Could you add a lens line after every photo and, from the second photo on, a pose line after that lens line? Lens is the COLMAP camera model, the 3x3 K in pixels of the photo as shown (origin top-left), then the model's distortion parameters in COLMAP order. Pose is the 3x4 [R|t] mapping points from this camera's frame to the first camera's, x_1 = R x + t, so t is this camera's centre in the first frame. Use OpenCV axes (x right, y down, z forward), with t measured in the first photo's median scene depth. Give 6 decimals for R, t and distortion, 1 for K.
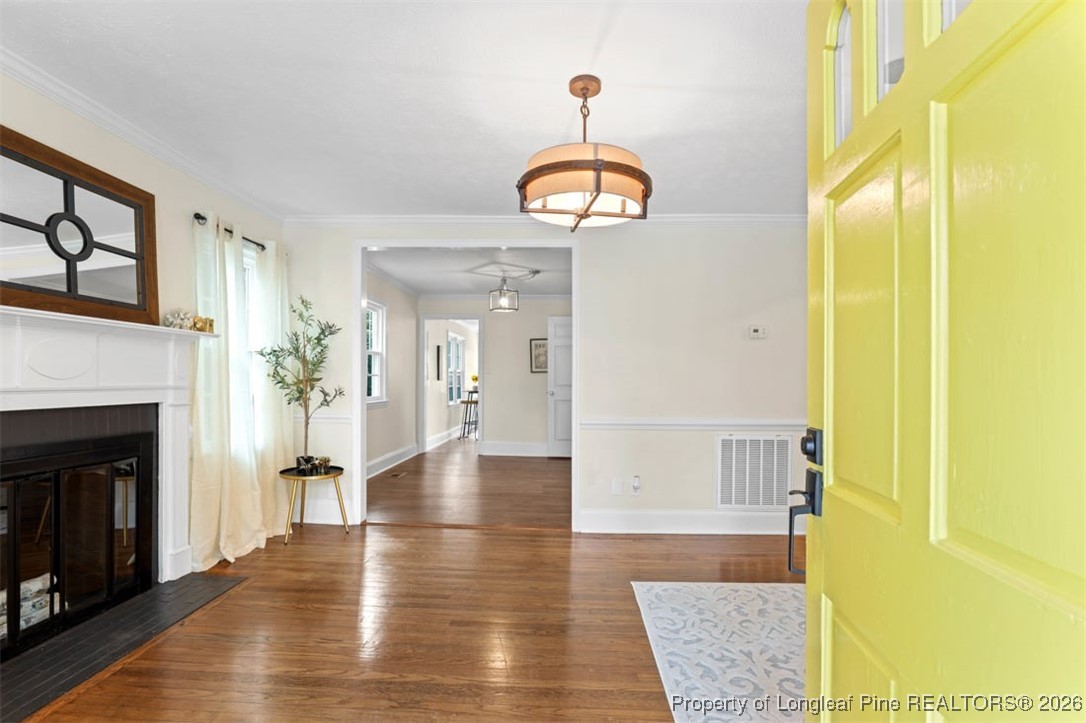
lens RADIAL K [[510.6, 0, 545.8], [0, 510.6, 379.4], [0, 0, 1]] dist [-0.001853, -0.000498]
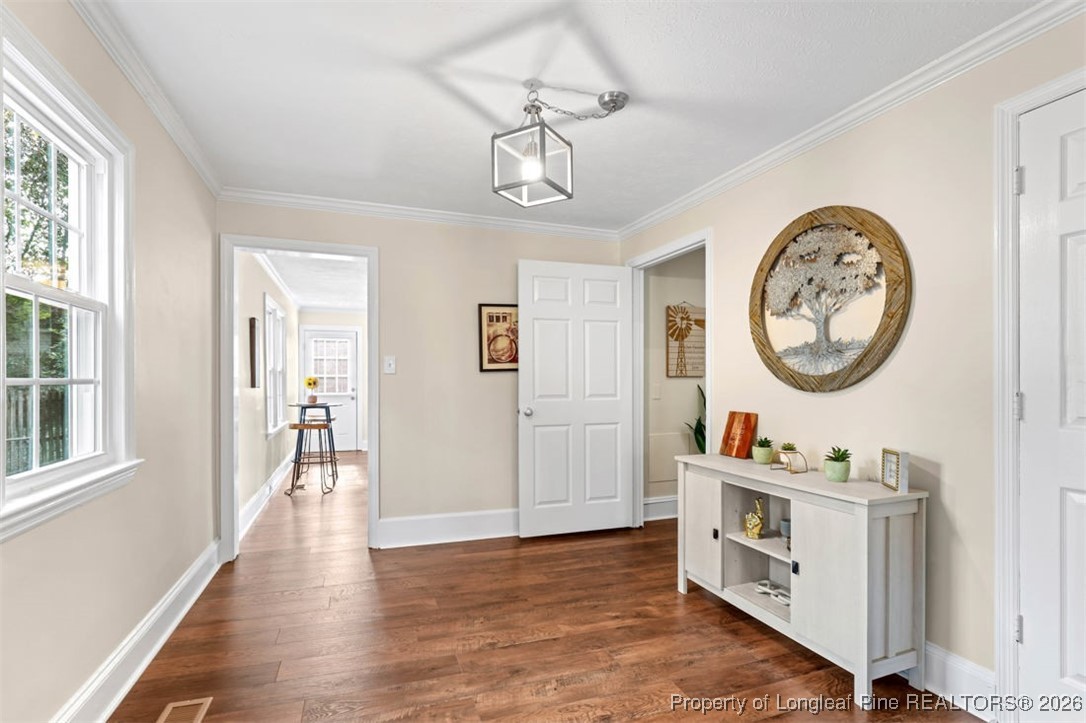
lens RADIAL K [[512.8, 0, 540.7], [0, 512.8, 384.7], [0, 0, 1]] dist [-0.002259, -0.000099]
pose [[0.926126, -0.014260, 0.376945, -0.164186], [0.010116, 0.999865, 0.012970, -0.006001], [-0.377079, -0.008199, 0.926145, 0.511812]]
